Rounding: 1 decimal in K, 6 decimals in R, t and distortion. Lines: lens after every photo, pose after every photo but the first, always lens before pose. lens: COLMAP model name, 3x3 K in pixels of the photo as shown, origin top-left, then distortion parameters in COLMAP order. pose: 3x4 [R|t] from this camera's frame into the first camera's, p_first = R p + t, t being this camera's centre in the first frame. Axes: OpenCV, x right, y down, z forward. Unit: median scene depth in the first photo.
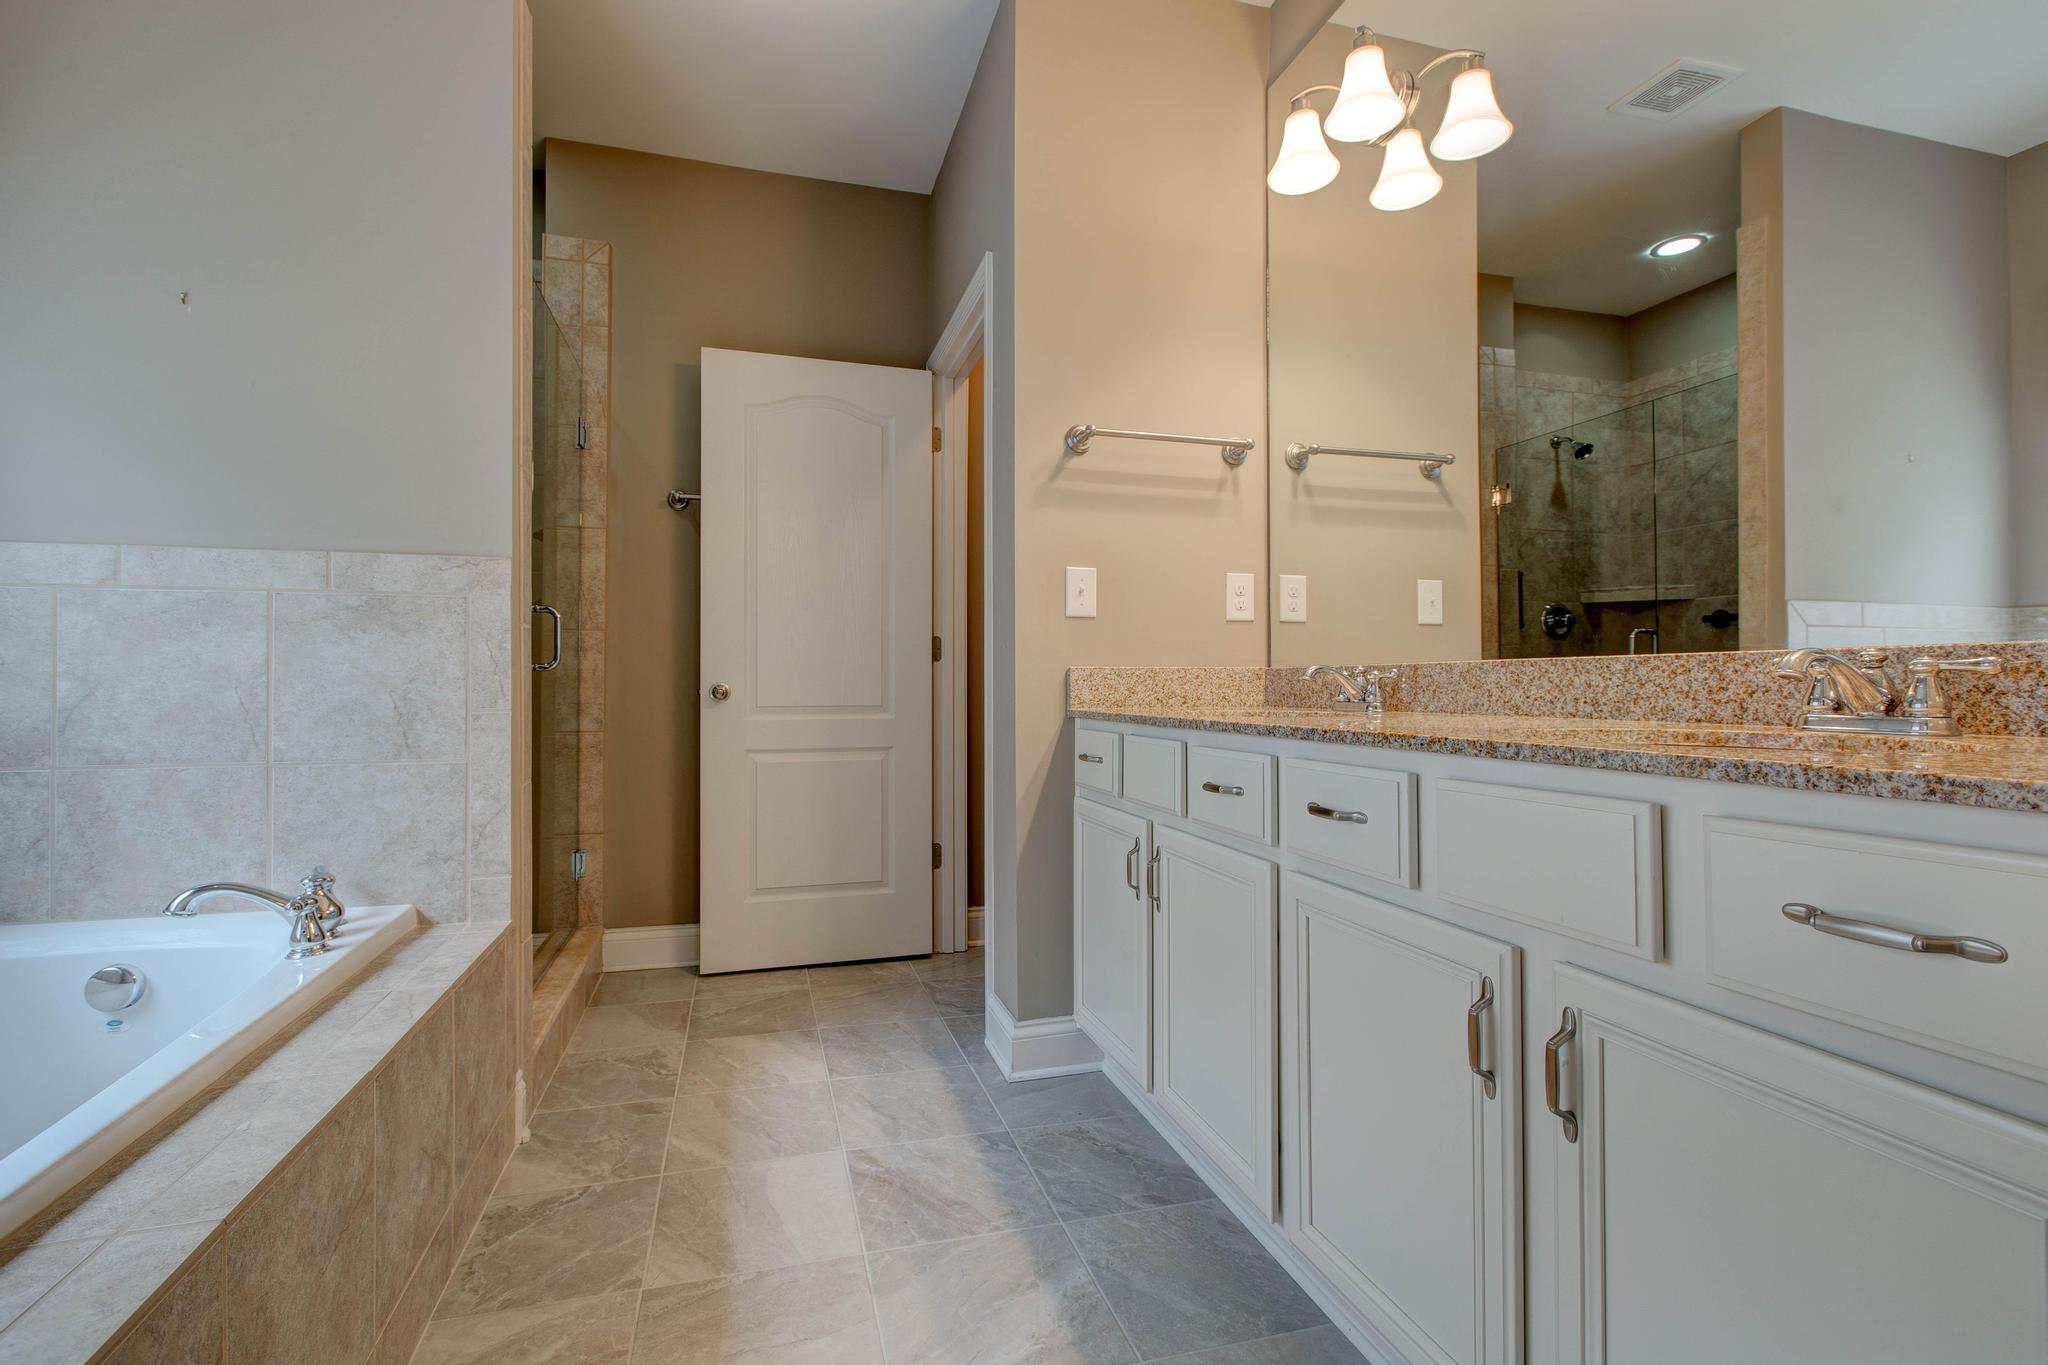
lens RADIAL K [[921.3, 0, 1020.0], [0, 921.3, 676.7], [0, 0, 1]] dist [0.001529, -0.000785]
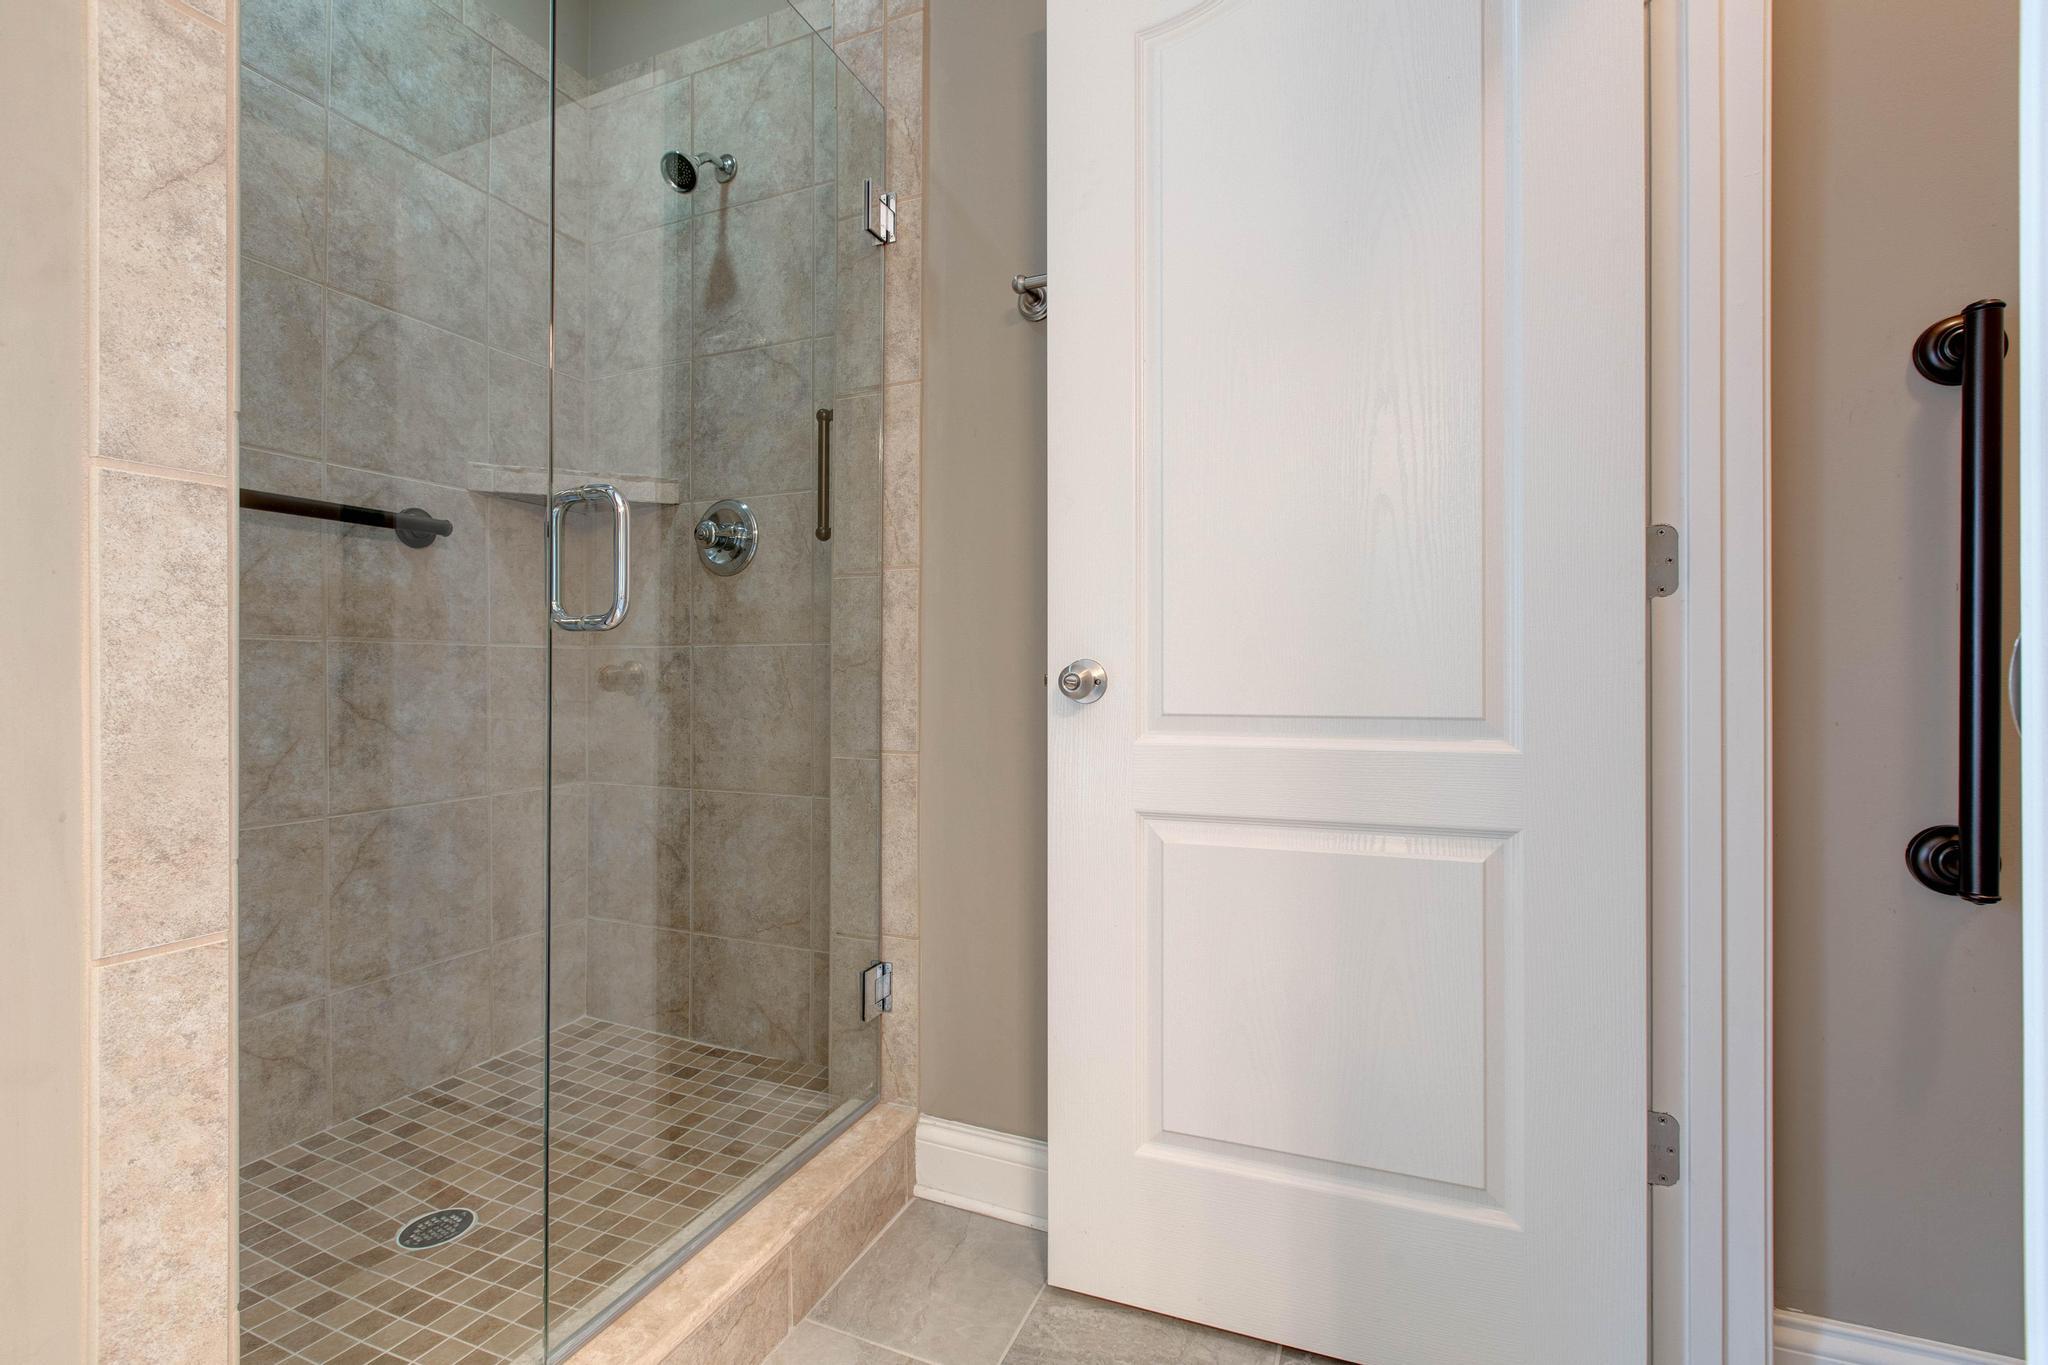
lens RADIAL K [[934.7, 0, 991.5], [0, 934.7, 676.6], [0, 0, 1]] dist [0.000105, -0.000065]
pose [[0.767454, 0.000098, -0.641104, -0.087943], [0.007084, 0.999938, 0.008633, 0.013753], [0.641065, -0.011167, 0.767405, 0.843593]]
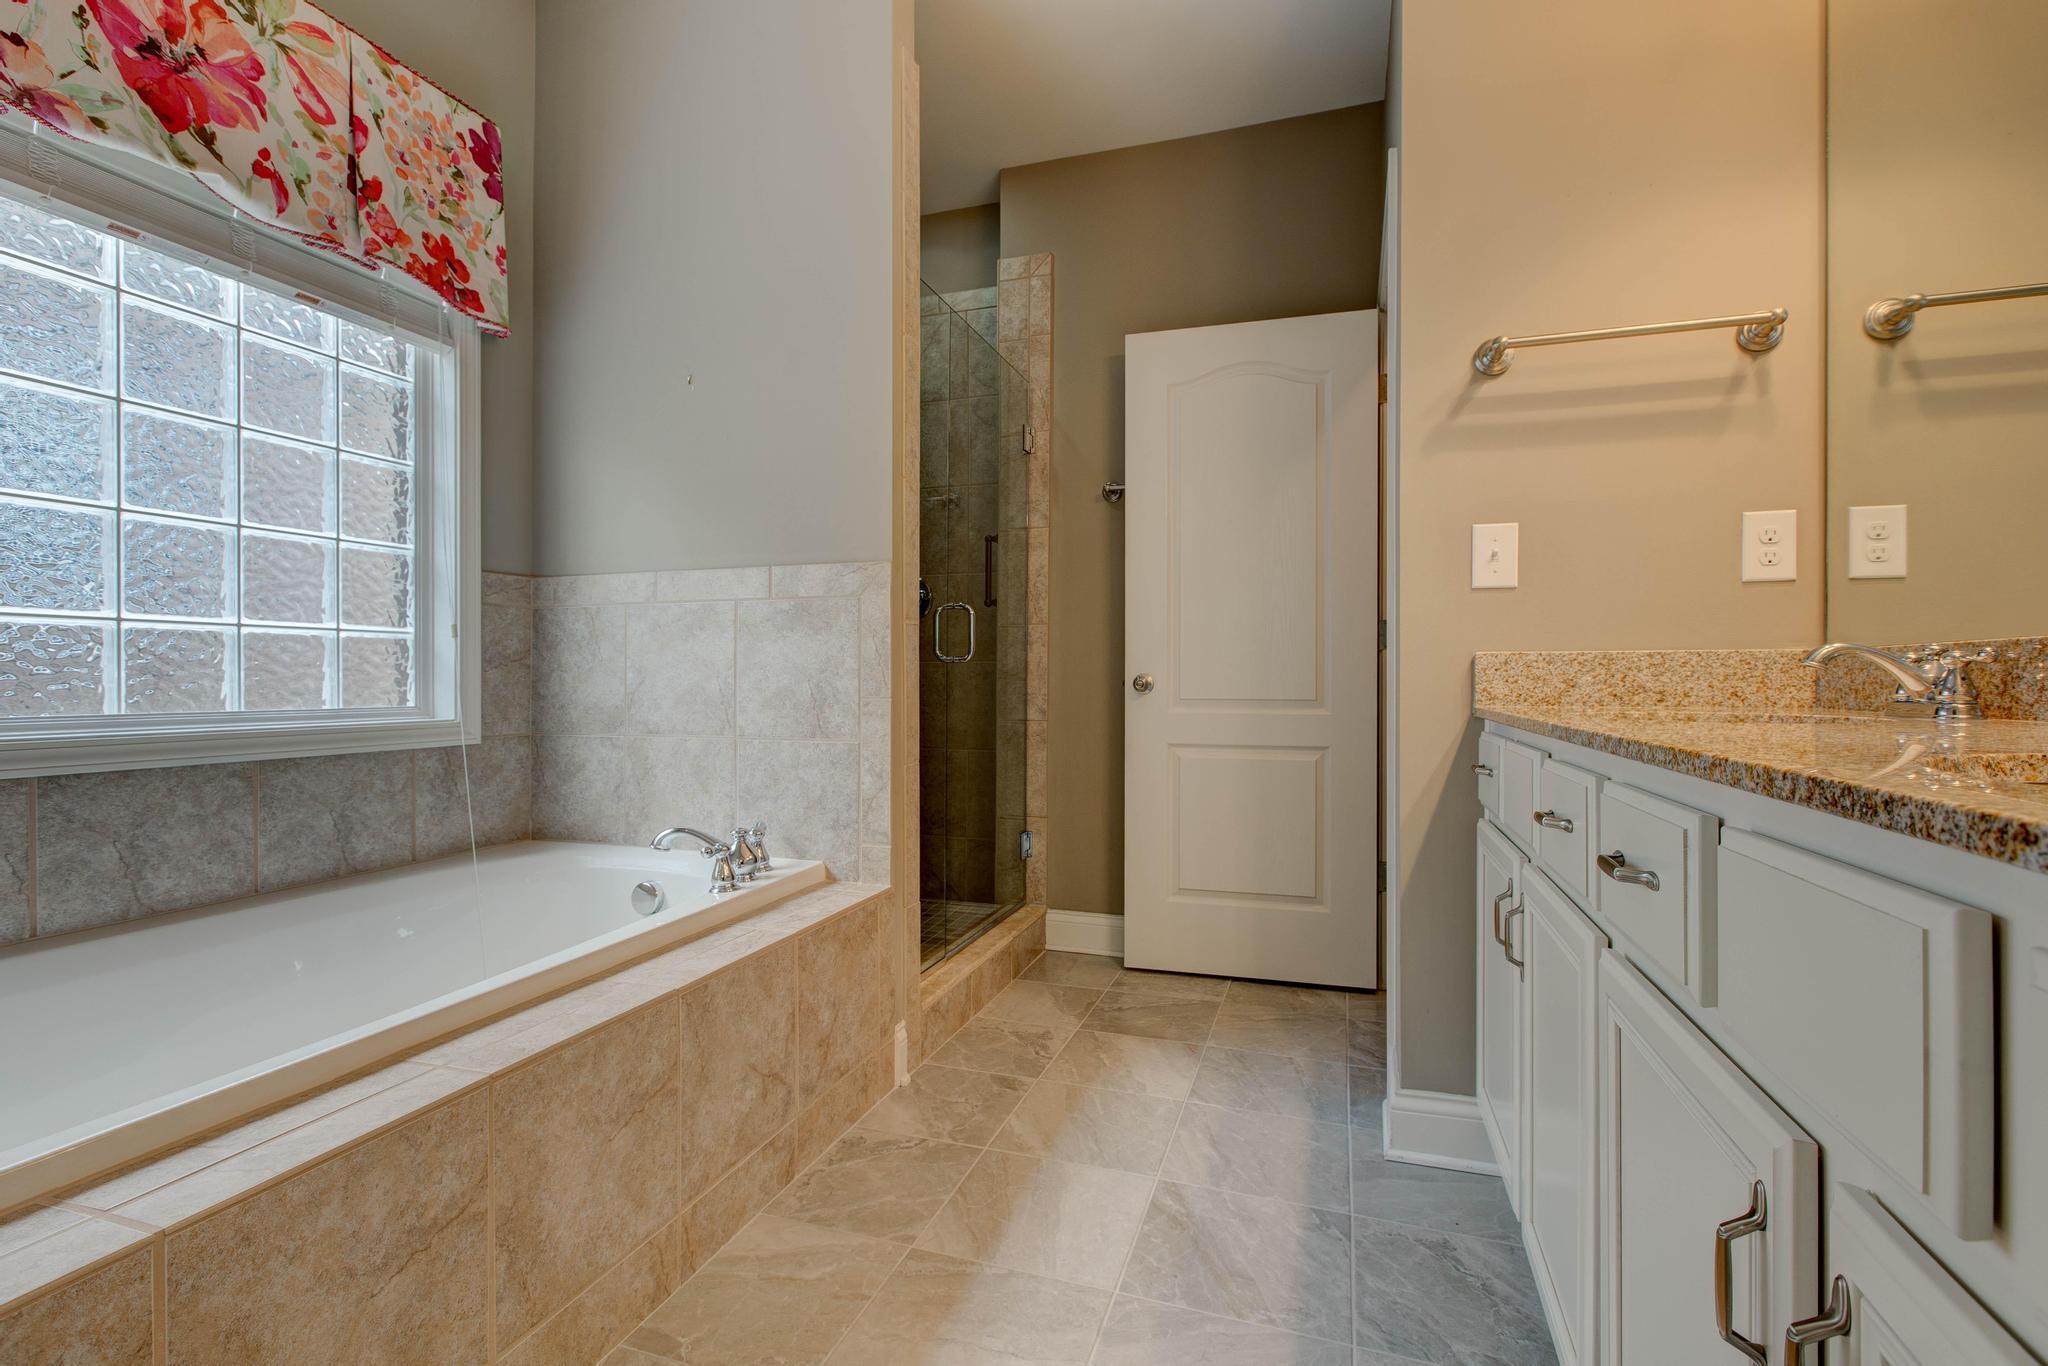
lens RADIAL K [[962.5, 0, 1015.9], [0, 962.5, 680.7], [0, 0, 1]] dist [0.000778, 0.000489]
pose [[0.821348, 0.002522, -0.570422, 0.203133], [0.003687, 0.999946, 0.009730, 0.004105], [0.570416, -0.010095, 0.821294, 0.109920]]
